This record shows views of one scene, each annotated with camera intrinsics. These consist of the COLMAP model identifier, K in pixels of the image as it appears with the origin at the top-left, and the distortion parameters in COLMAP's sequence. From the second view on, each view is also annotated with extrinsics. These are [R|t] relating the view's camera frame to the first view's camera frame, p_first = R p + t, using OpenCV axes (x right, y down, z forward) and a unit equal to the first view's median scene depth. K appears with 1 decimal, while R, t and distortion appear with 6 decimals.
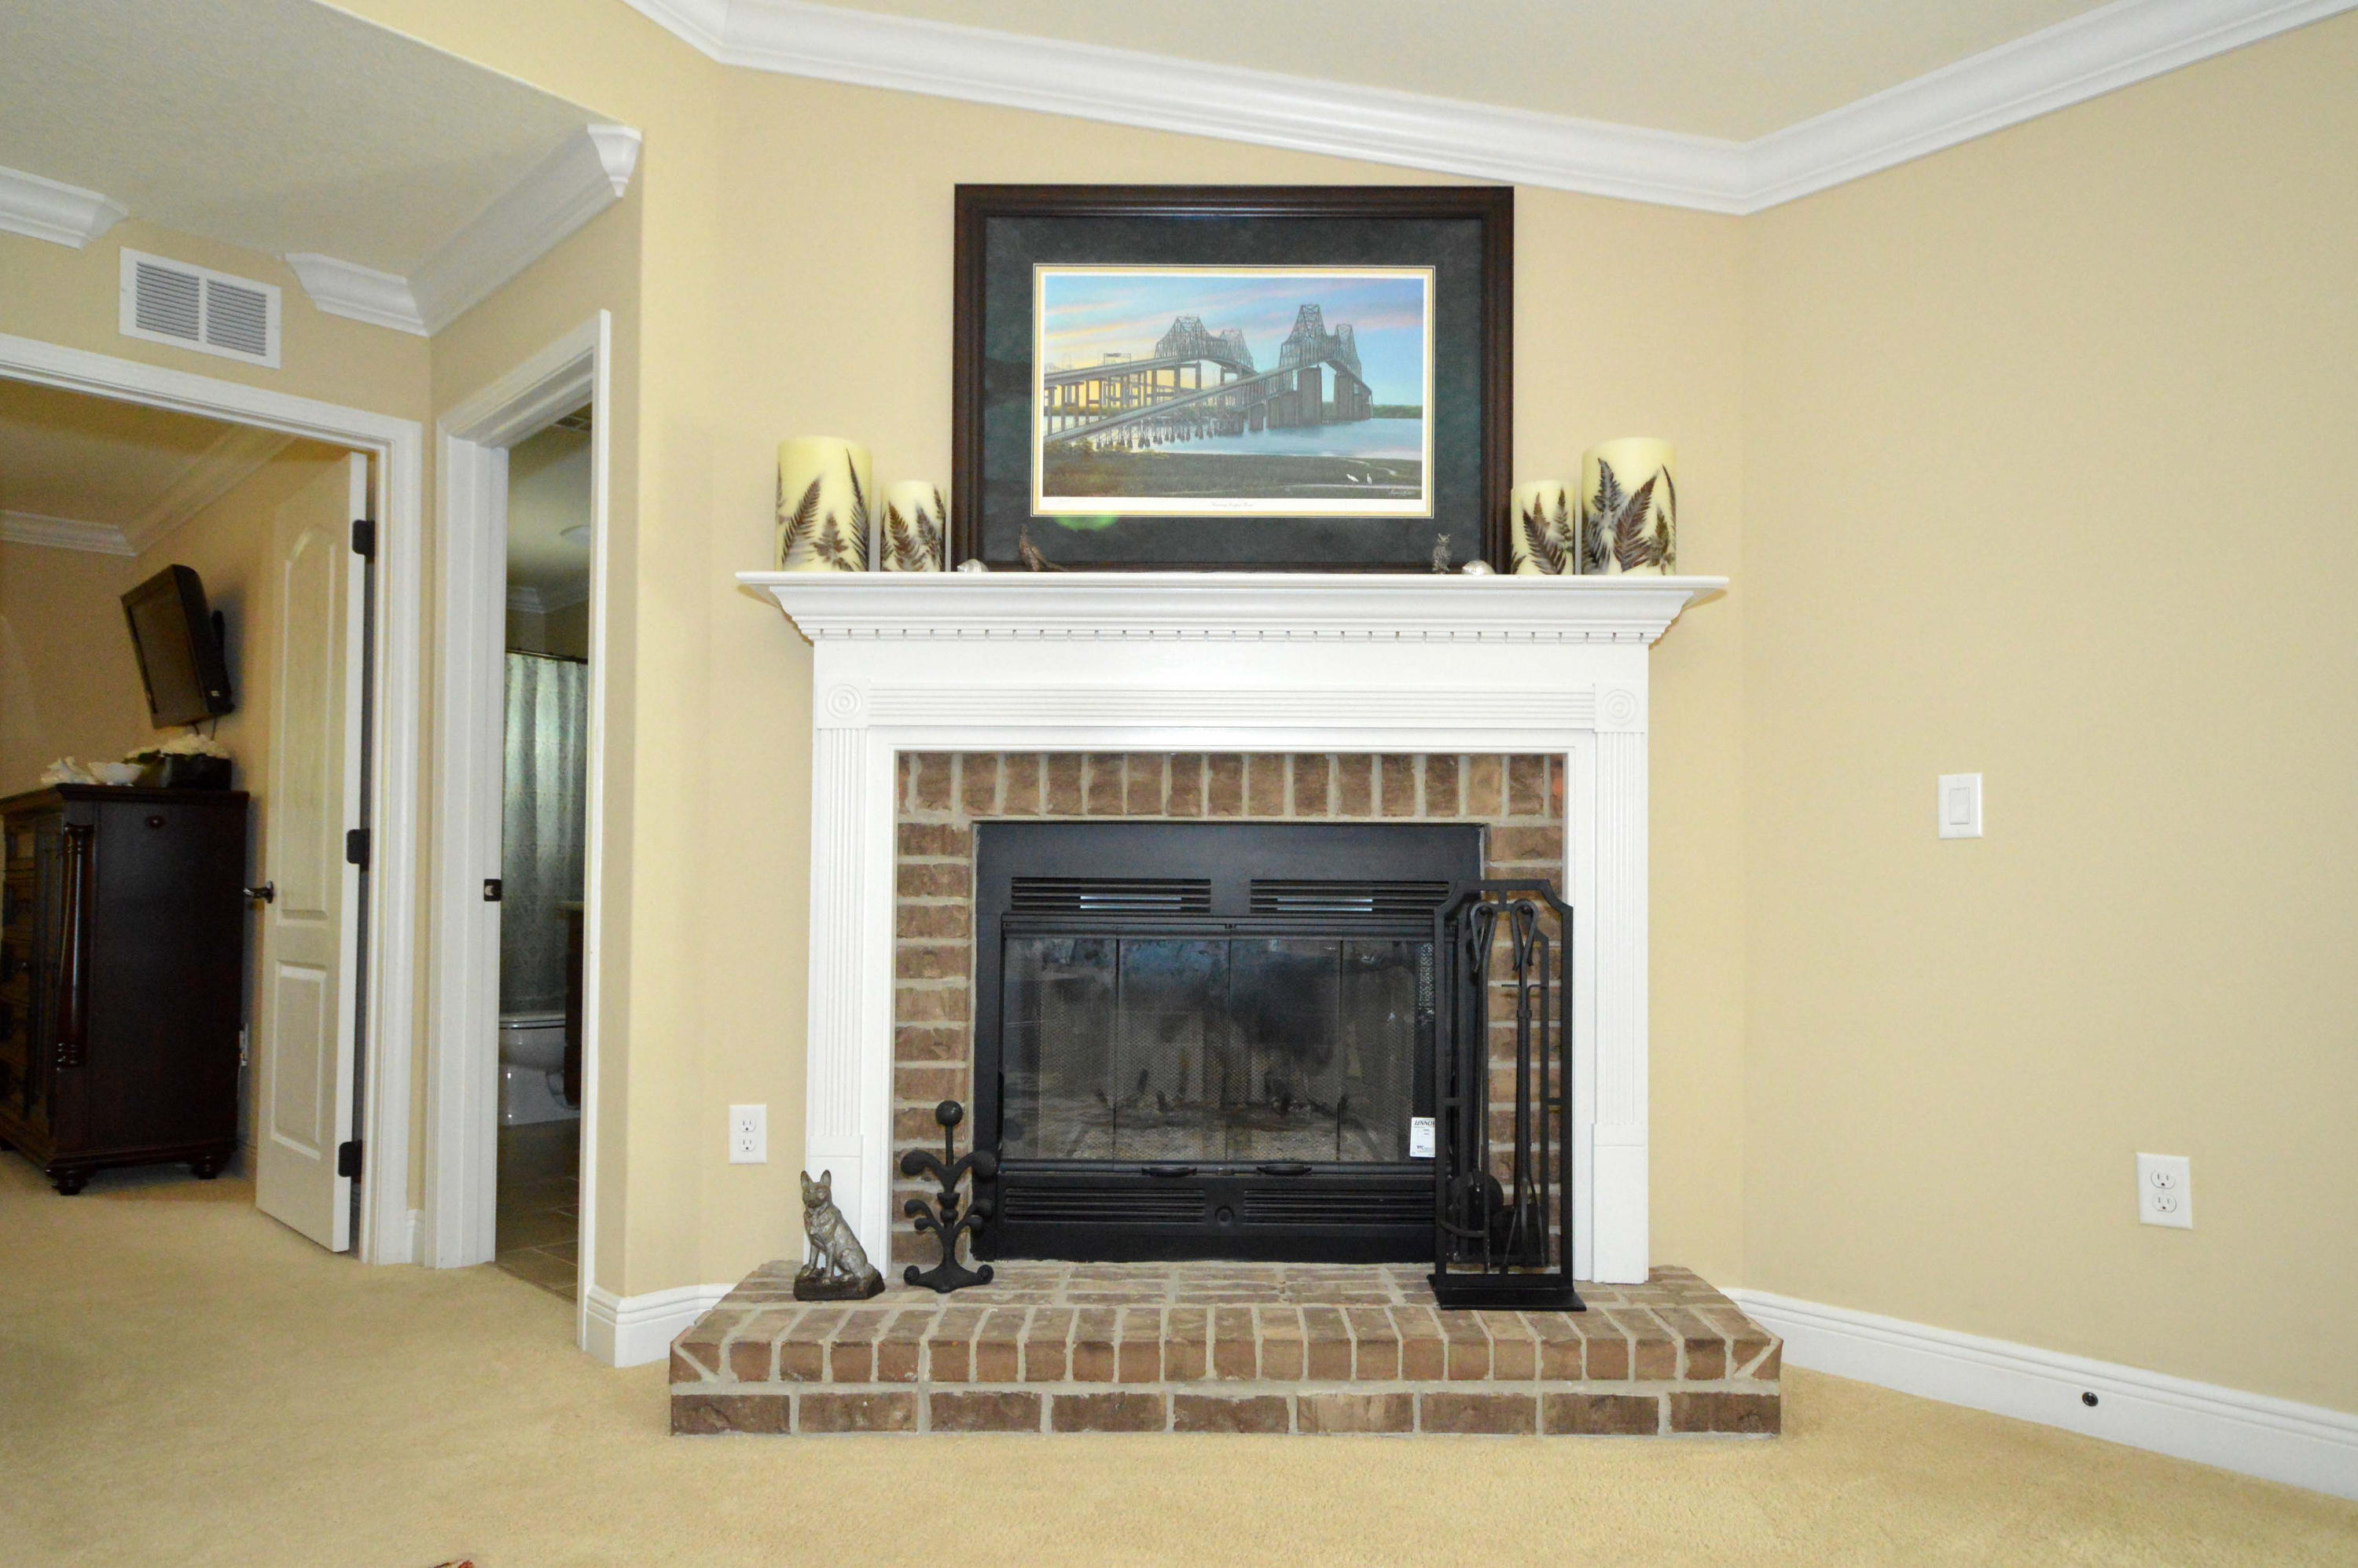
lens RADIAL K [[1427.8, 0, 1180.9], [0, 1427.8, 870.3], [0, 0, 1]] dist [0.000027, 0.030109]
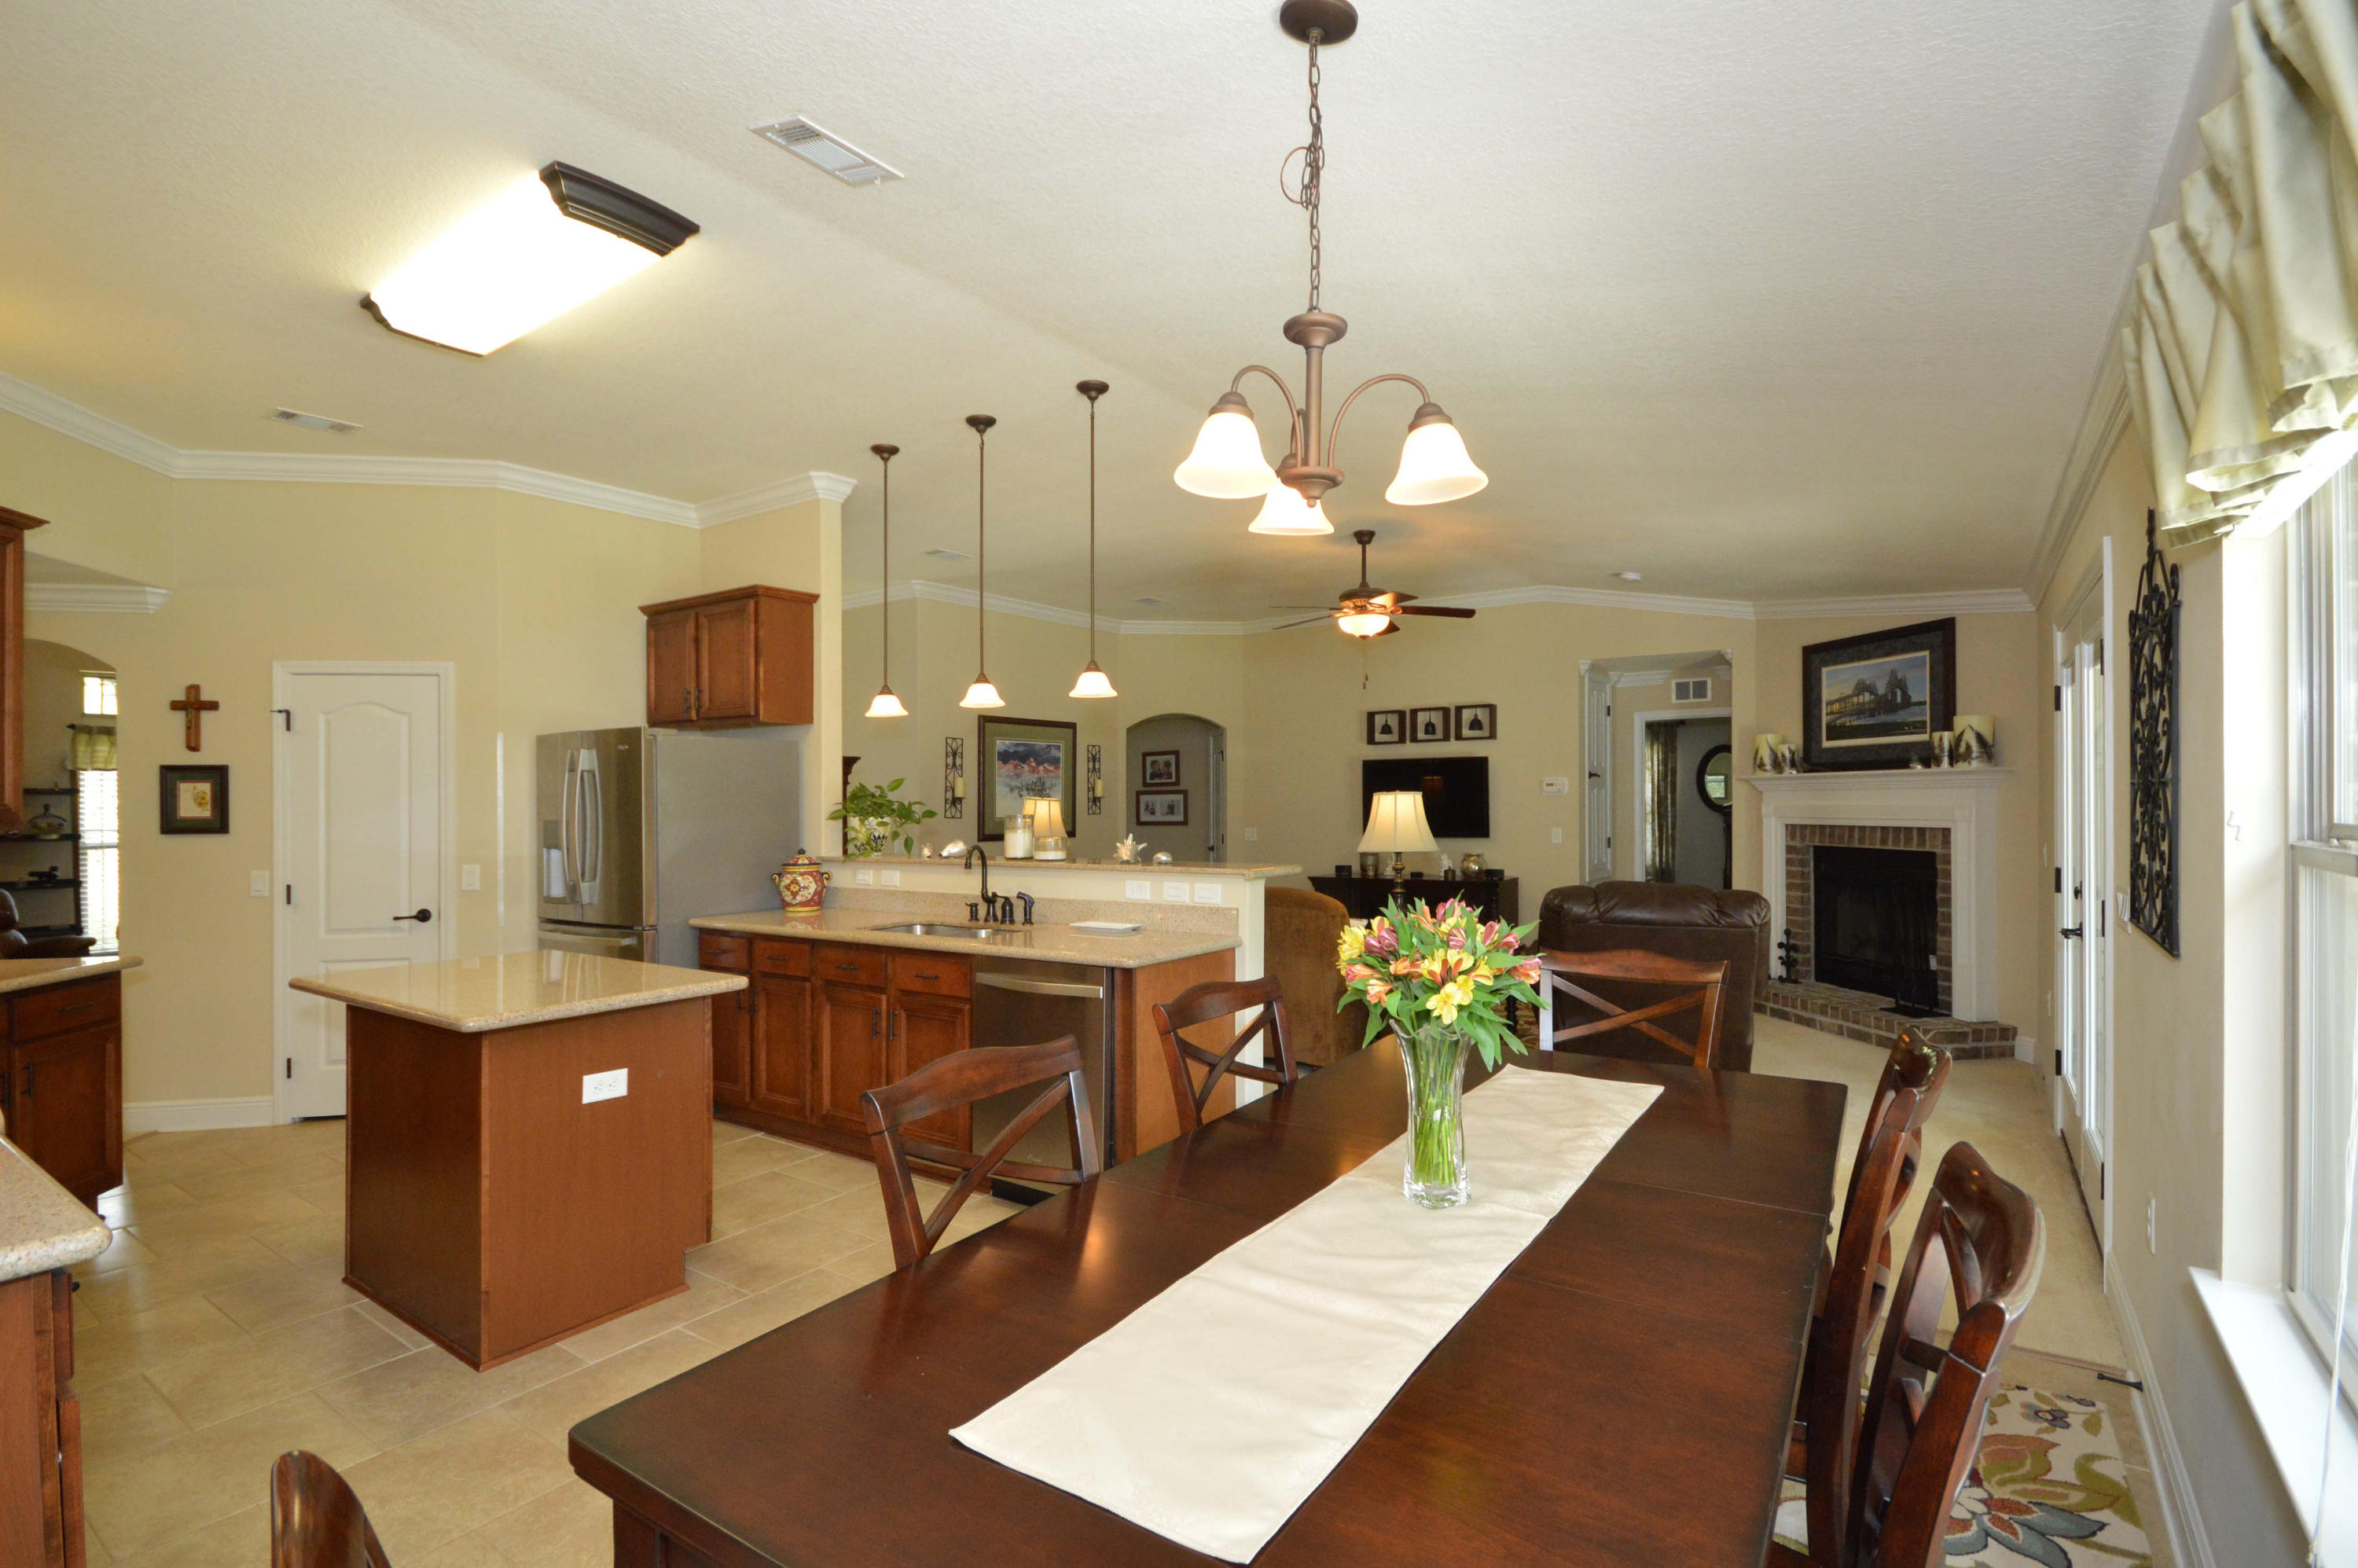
lens RADIAL K [[1122.6, 0, 1152.2], [0, 1122.6, 794.2], [0, 0, 1]] dist [0.019006, -0.012625]
pose [[0.144053, -0.011051, -0.989508, 2.128636], [0.024031, 0.999682, -0.007666, -0.162415], [0.989278, -0.022674, 0.144273, -0.814379]]
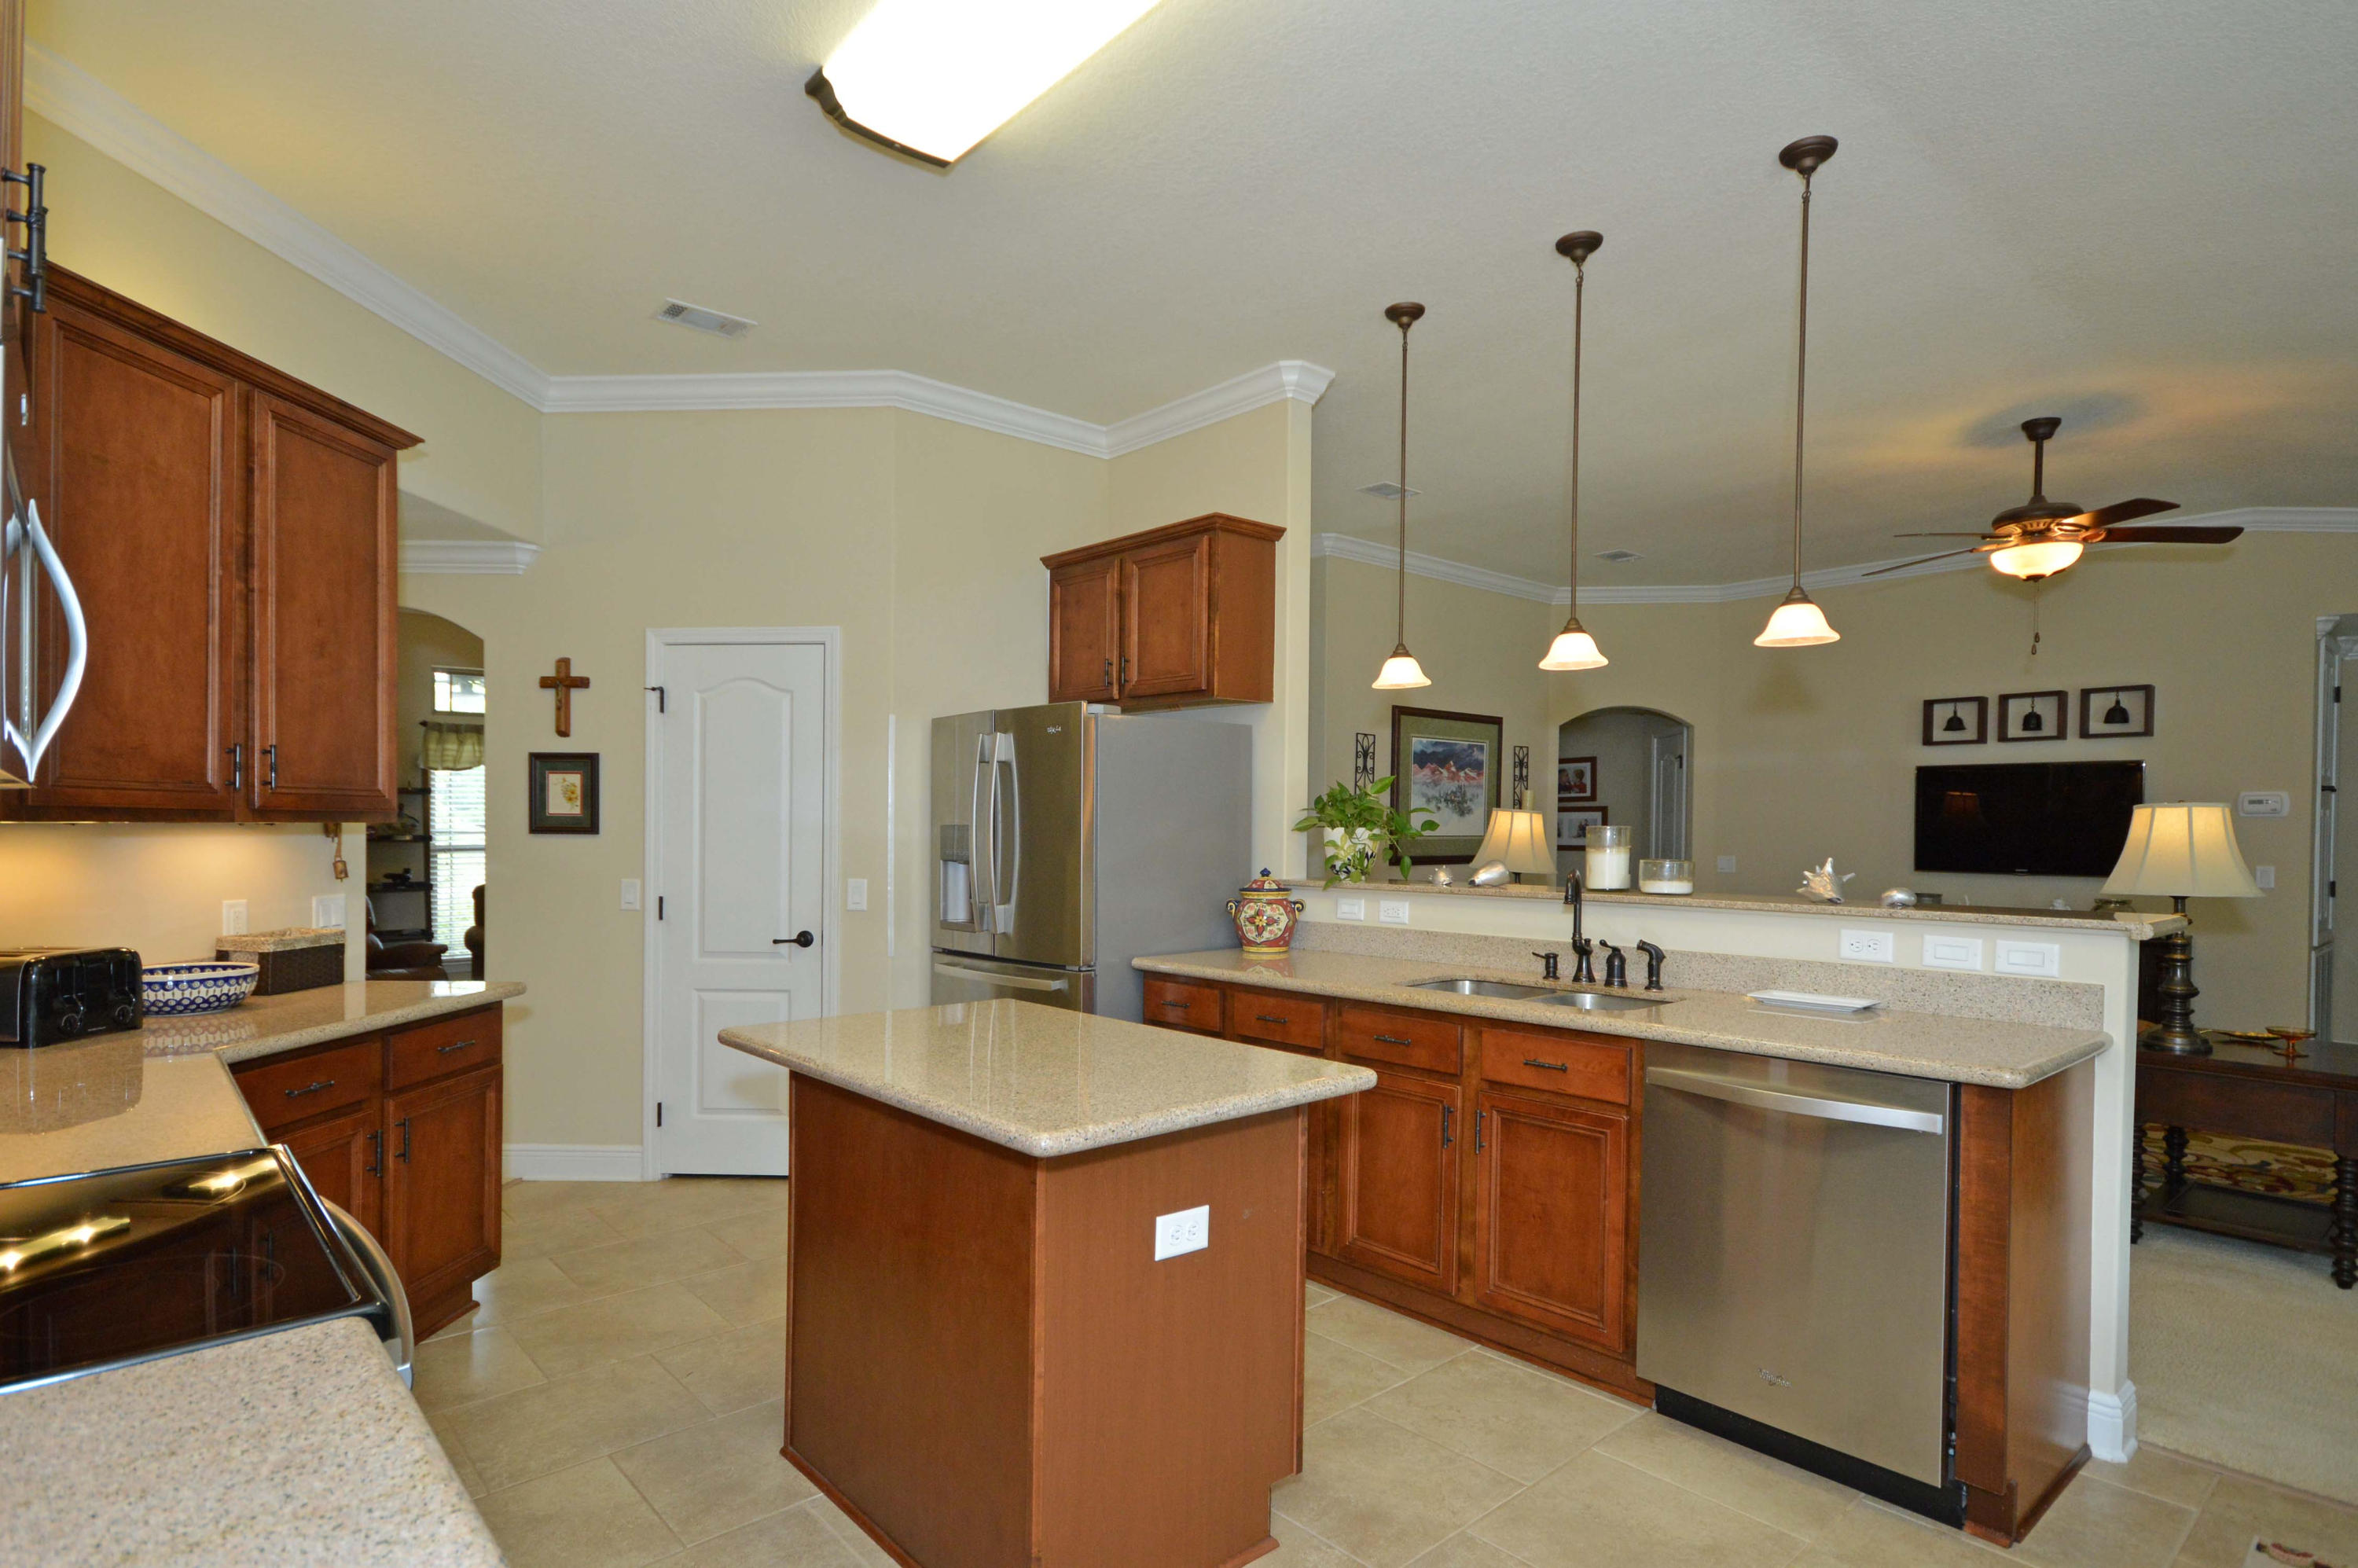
lens RADIAL K [[1231.5, 0, 1151.1], [0, 1231.5, 836.6], [0, 0, 1]] dist [0.013808, 0.000720]
pose [[-0.077224, 0.006145, -0.996995, 1.718958], [0.007294, 0.999958, 0.005598, -0.149211], [0.996987, -0.006840, -0.077266, -1.153258]]
